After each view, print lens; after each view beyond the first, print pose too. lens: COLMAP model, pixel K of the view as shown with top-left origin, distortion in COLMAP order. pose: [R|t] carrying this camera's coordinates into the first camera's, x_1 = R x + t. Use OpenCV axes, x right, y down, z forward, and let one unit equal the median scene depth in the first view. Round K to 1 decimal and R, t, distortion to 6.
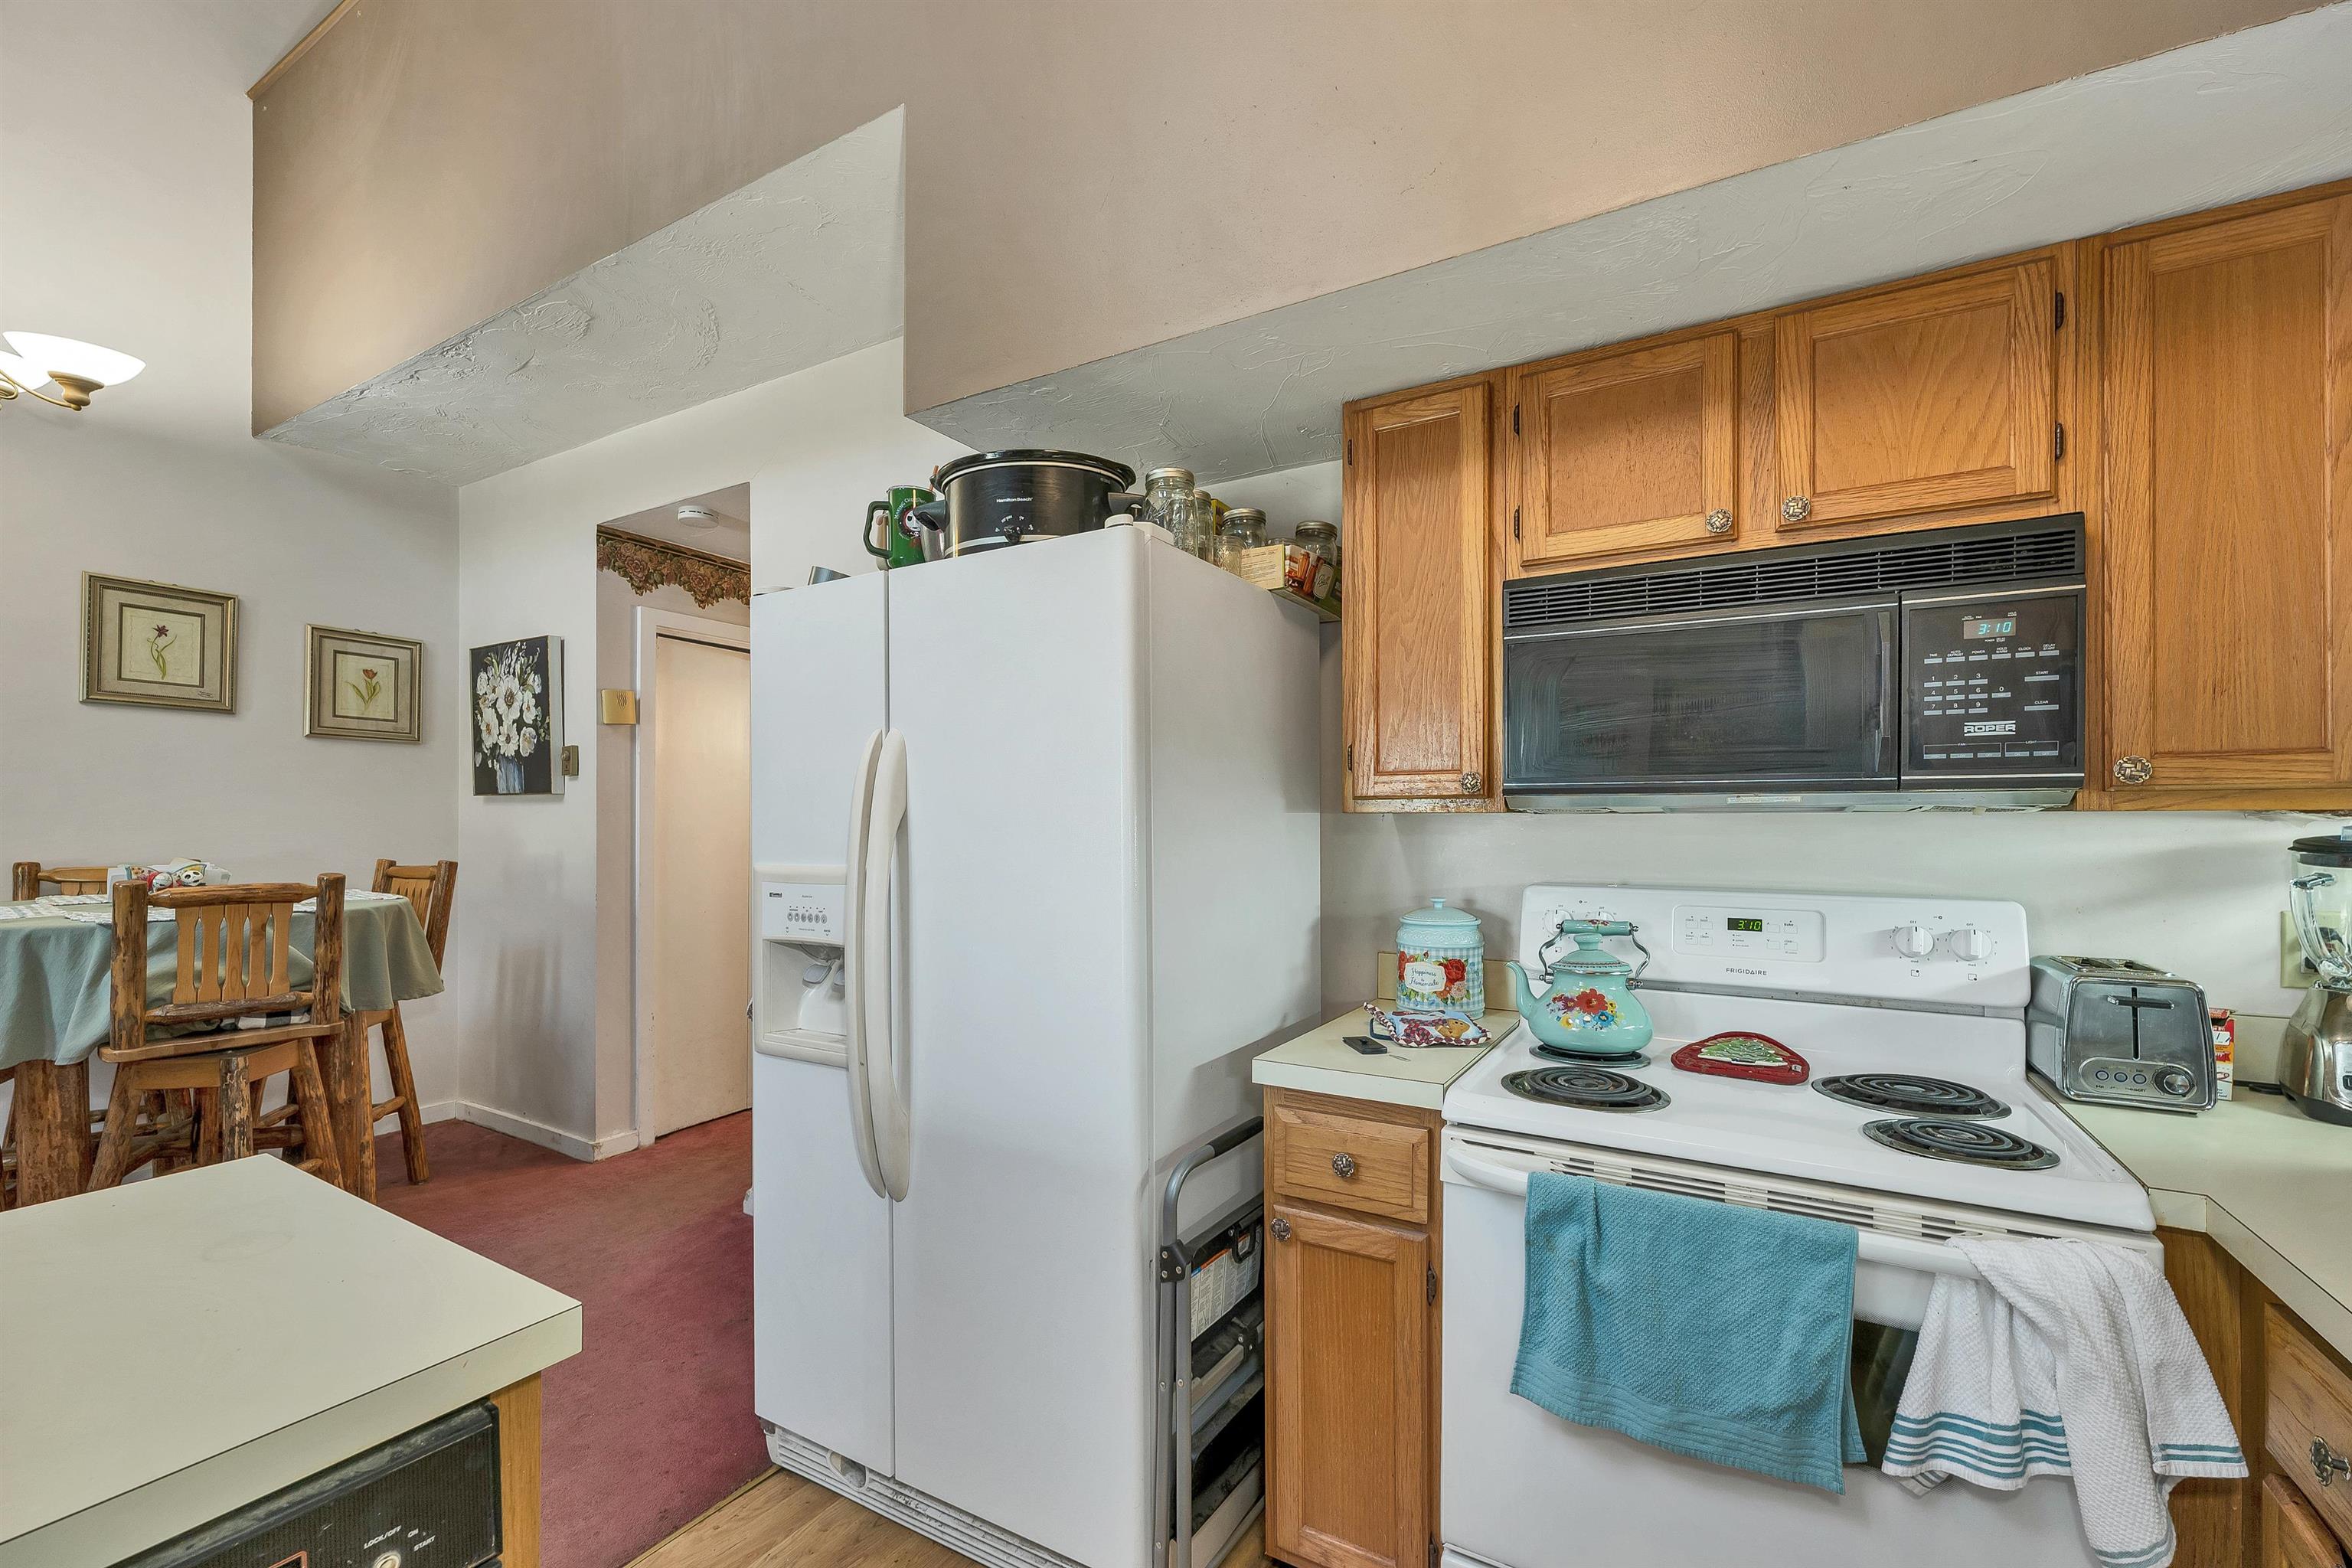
lens RADIAL K [[969.5, 0, 1186.6], [0, 969.5, 818.4], [0, 0, 1]] dist [0.002233, -0.000468]
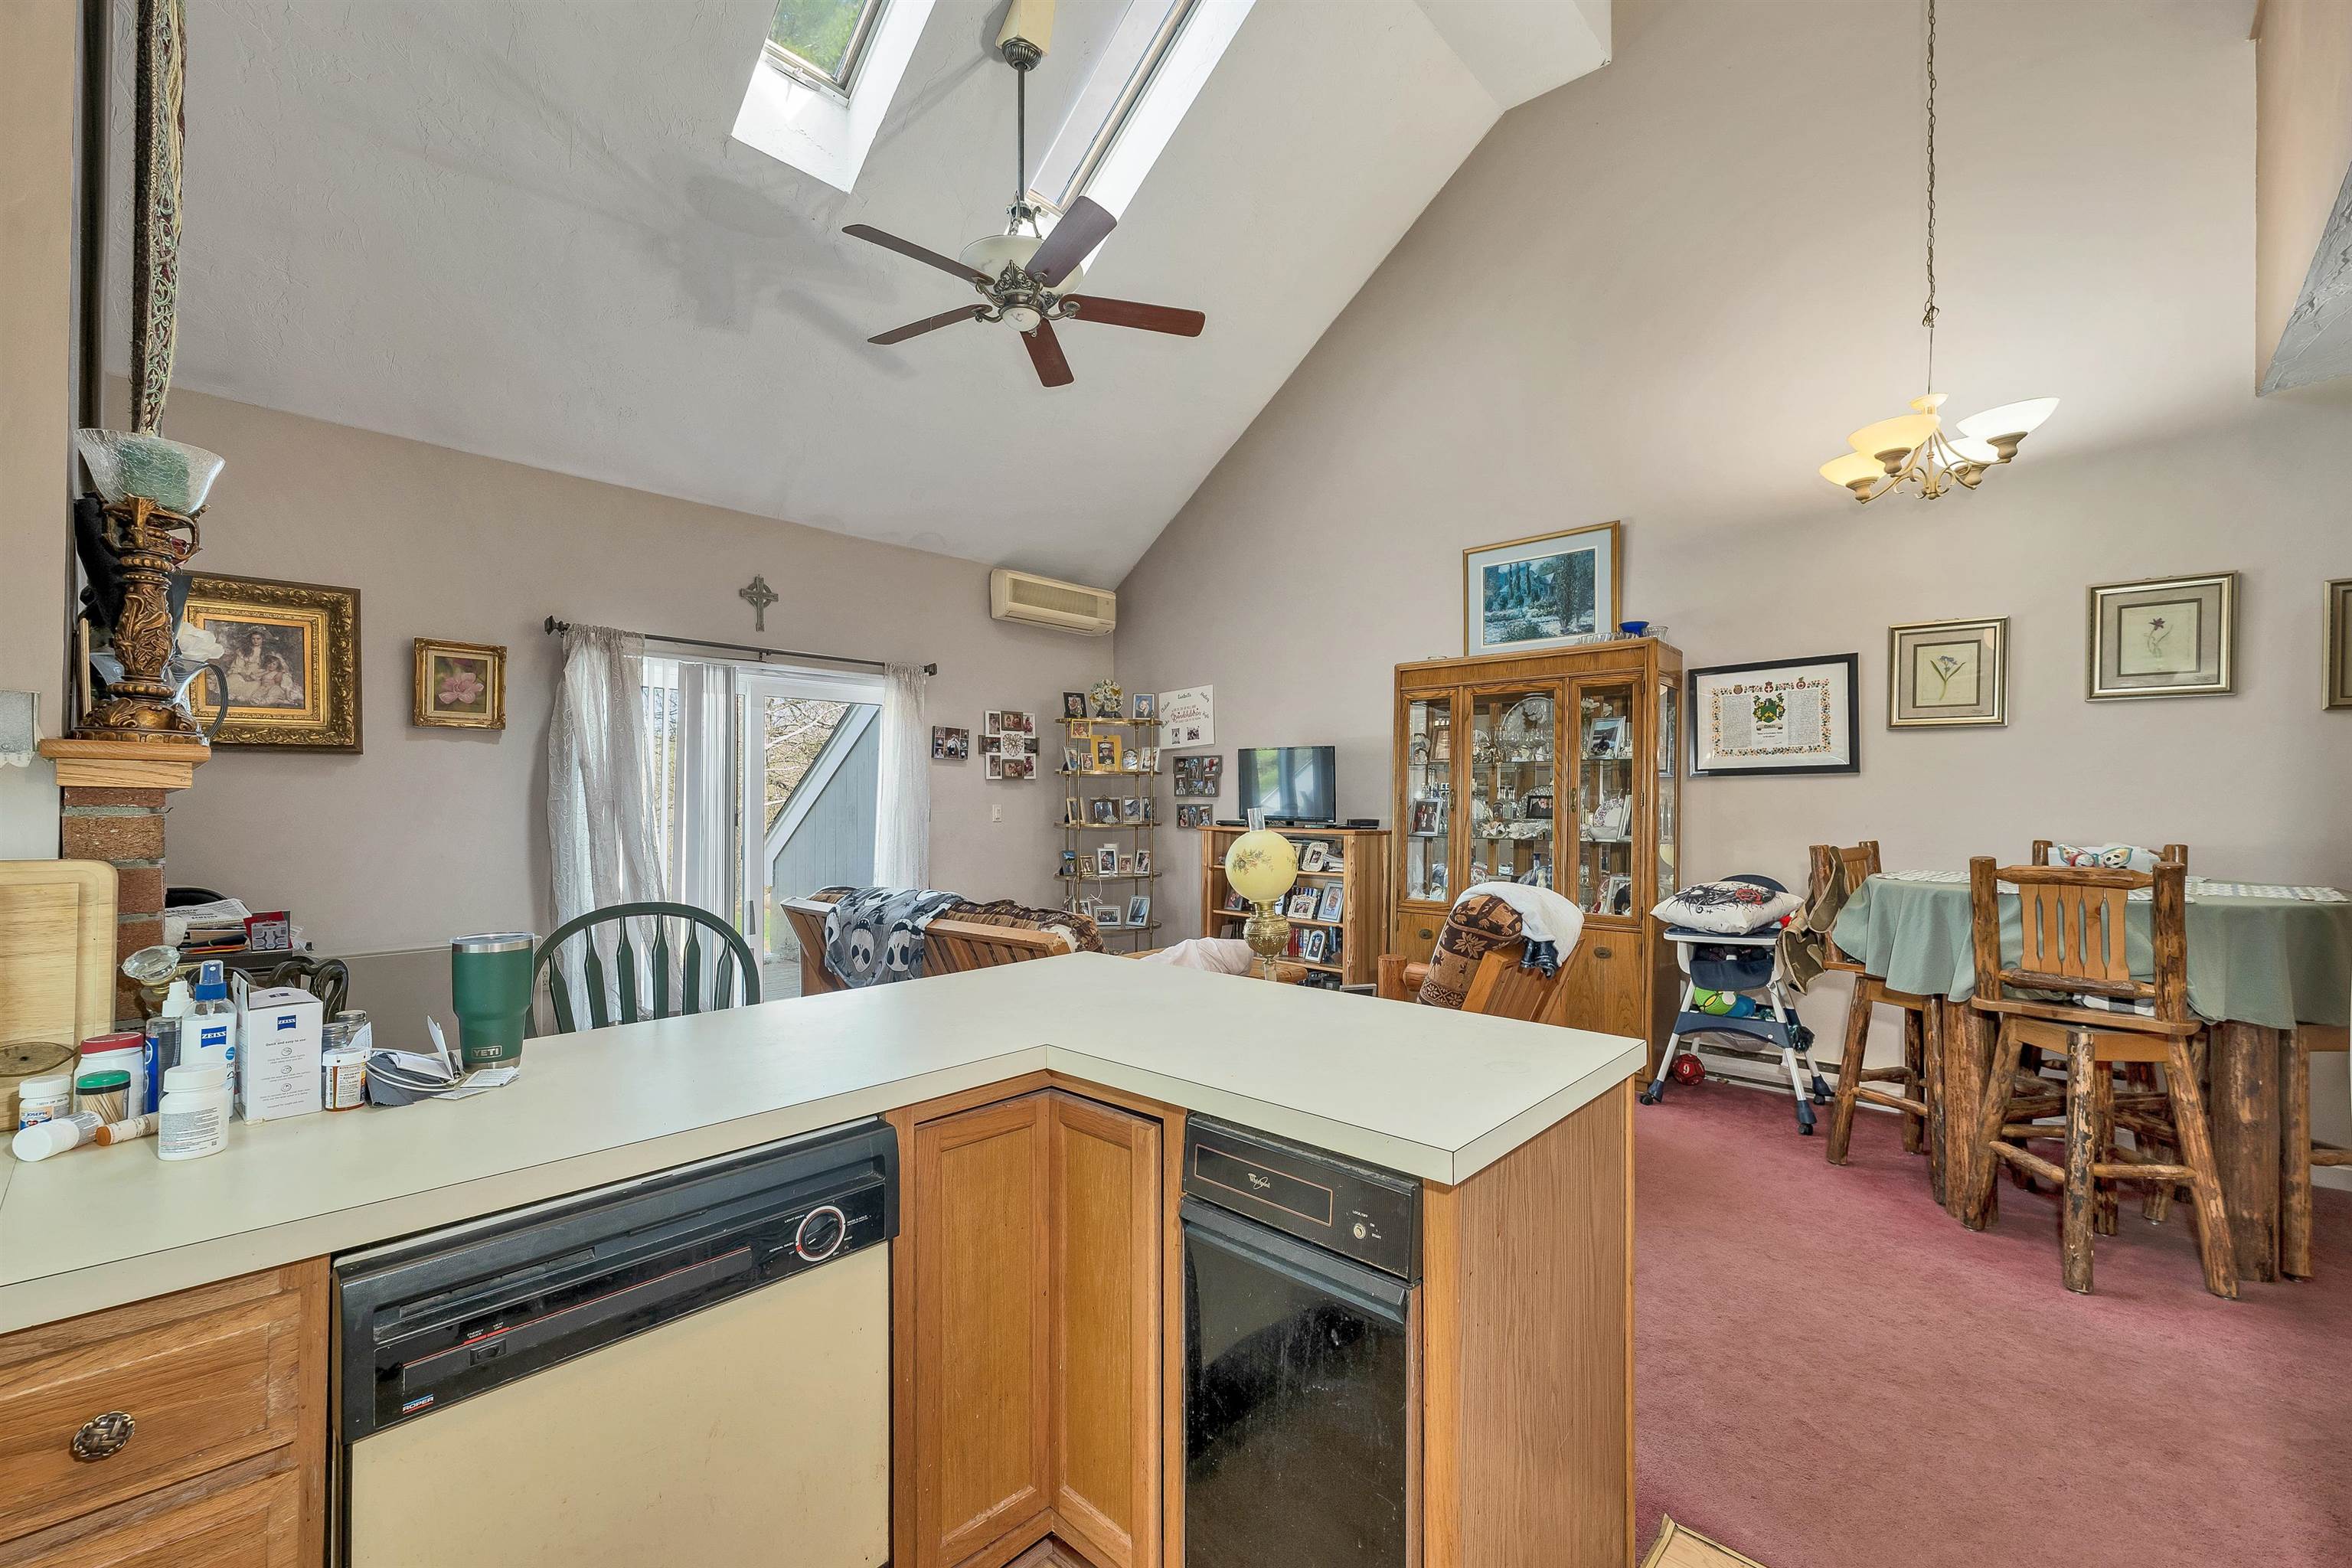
lens RADIAL K [[969.5, 0, 1180.3], [0, 969.5, 798.0], [0, 0, 1]] dist [0.002233, -0.000468]
pose [[-0.225923, -0.004981, -0.974132, 0.401027], [-0.000204, 0.999987, -0.005066, -0.001750], [0.974145, -0.000946, -0.225921, 0.445551]]
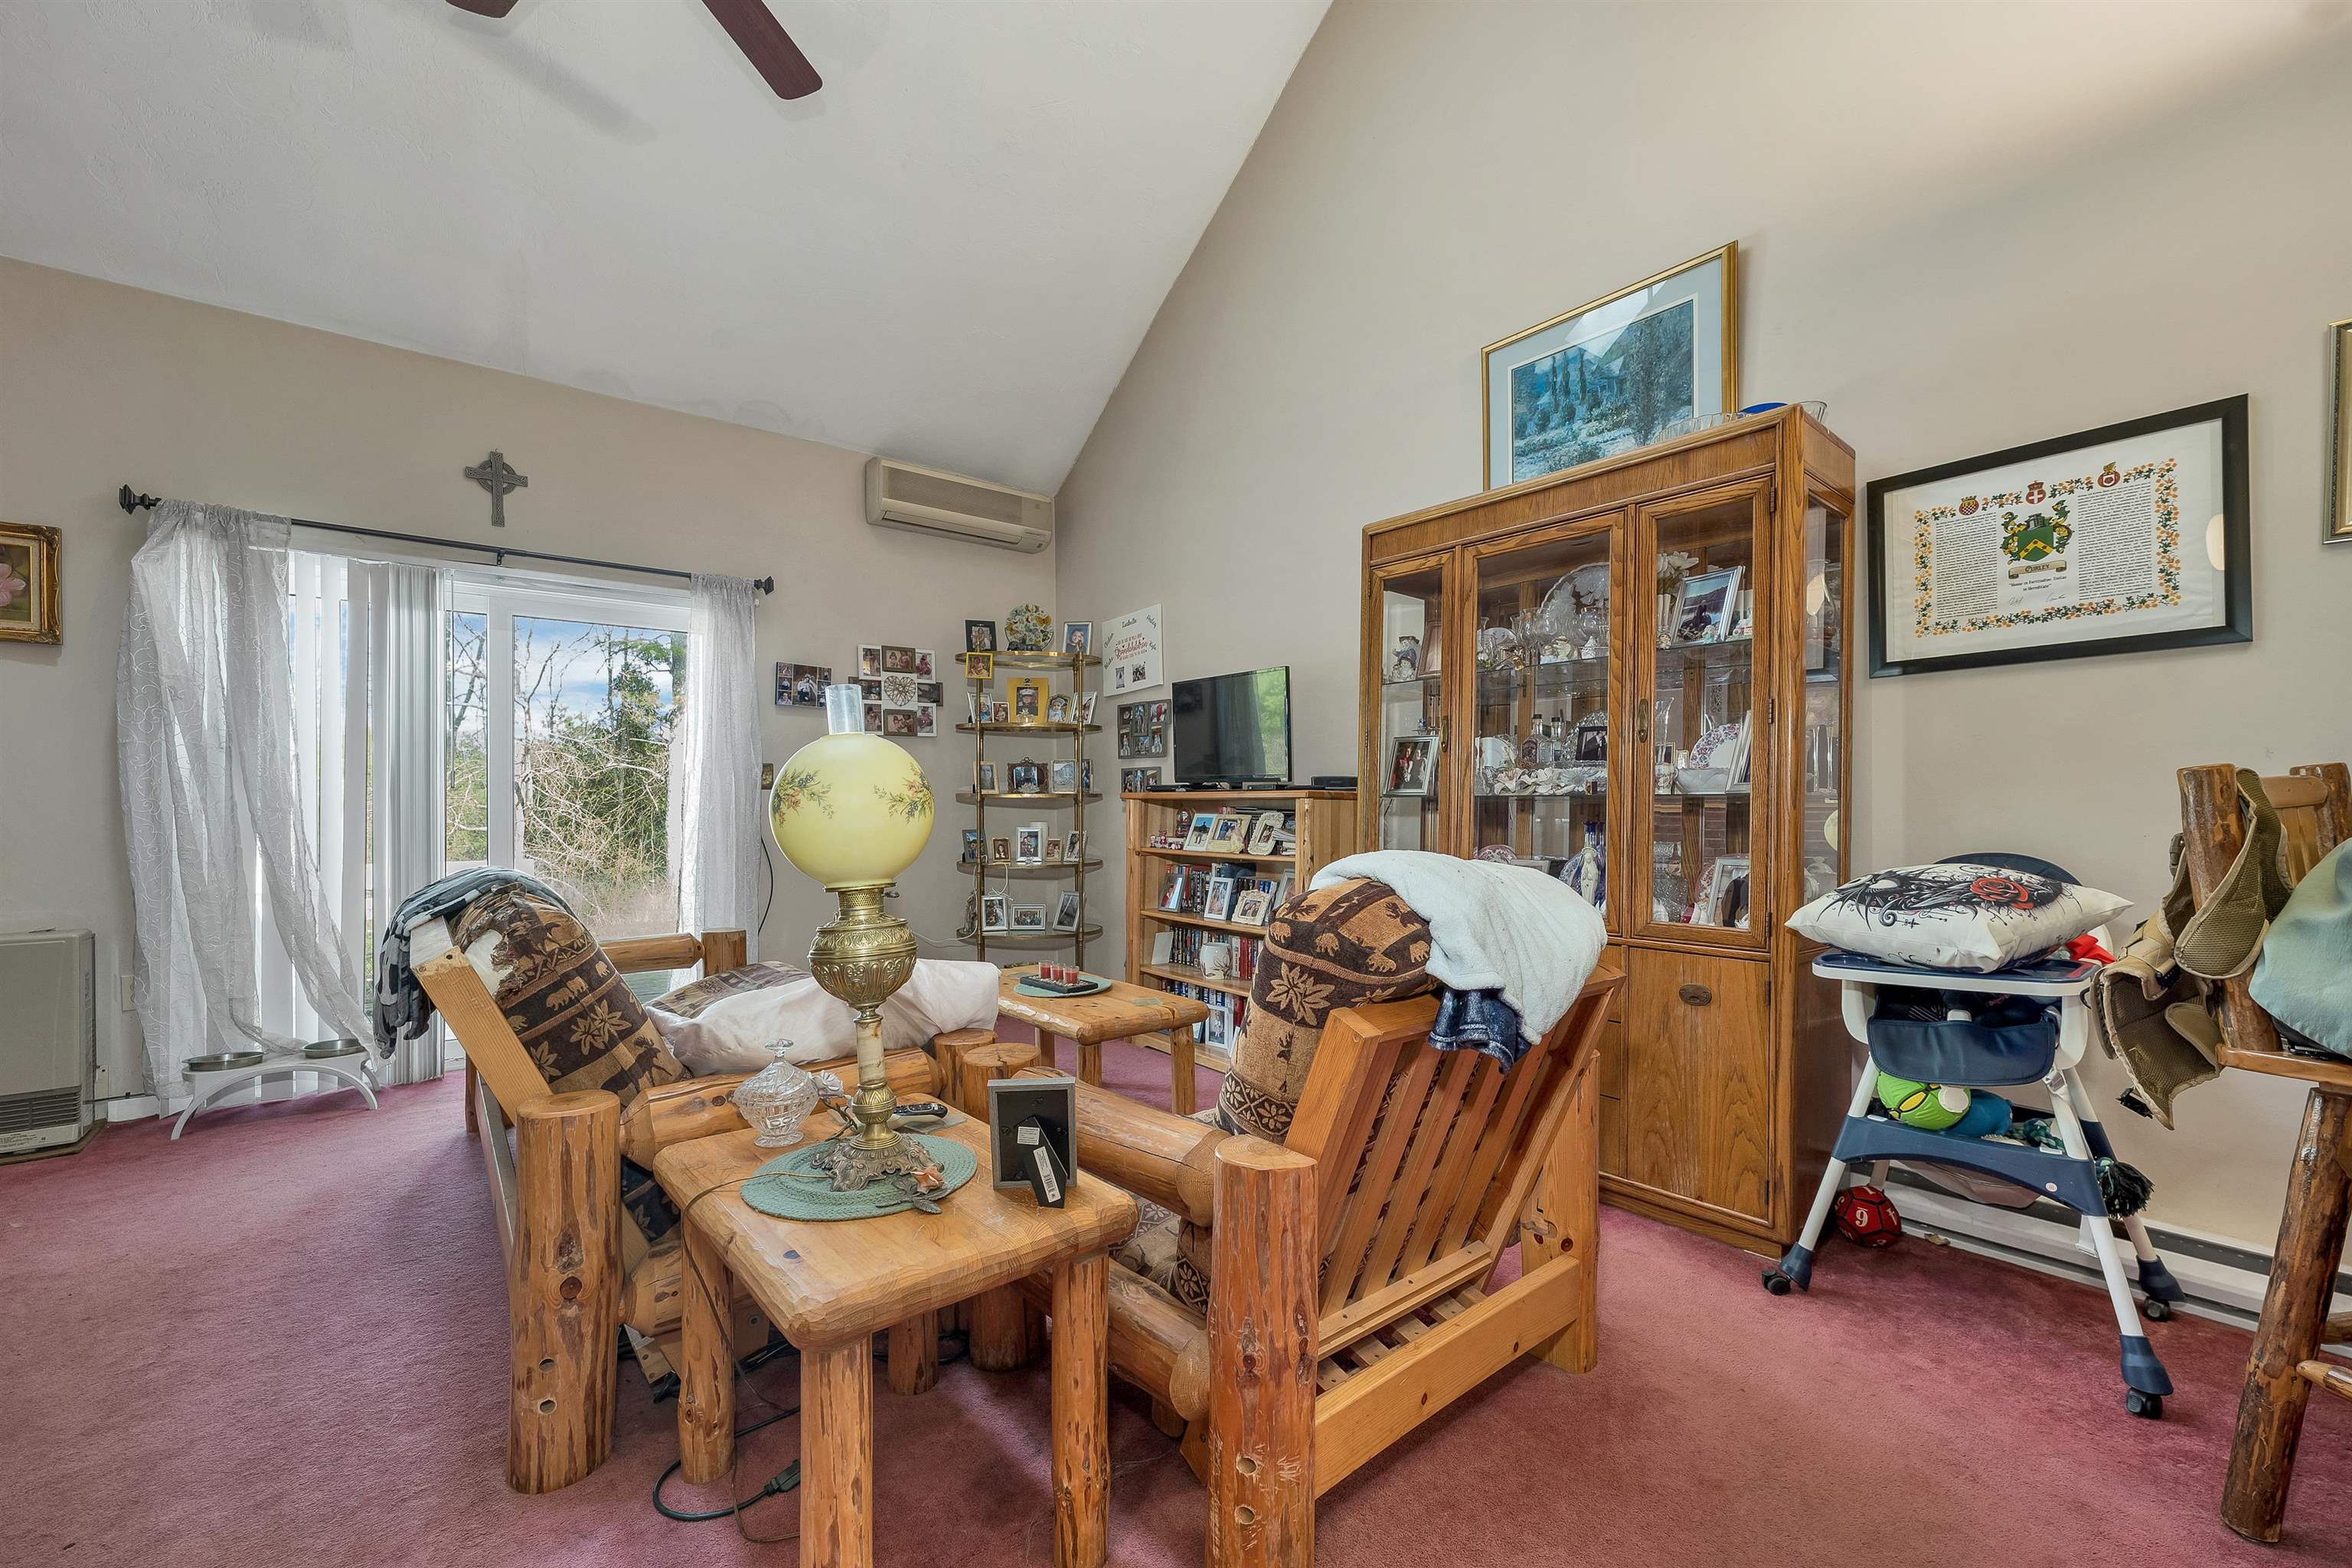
lens RADIAL K [[969.5, 0, 1172.5], [0, 969.5, 806.6], [0, 0, 1]] dist [0.002233, -0.000468]
pose [[-0.362750, 0.001896, -0.931885, -0.820794], [0.002779, 0.999996, 0.000953, 0.123114], [0.931883, -0.002244, -0.362753, 0.772753]]
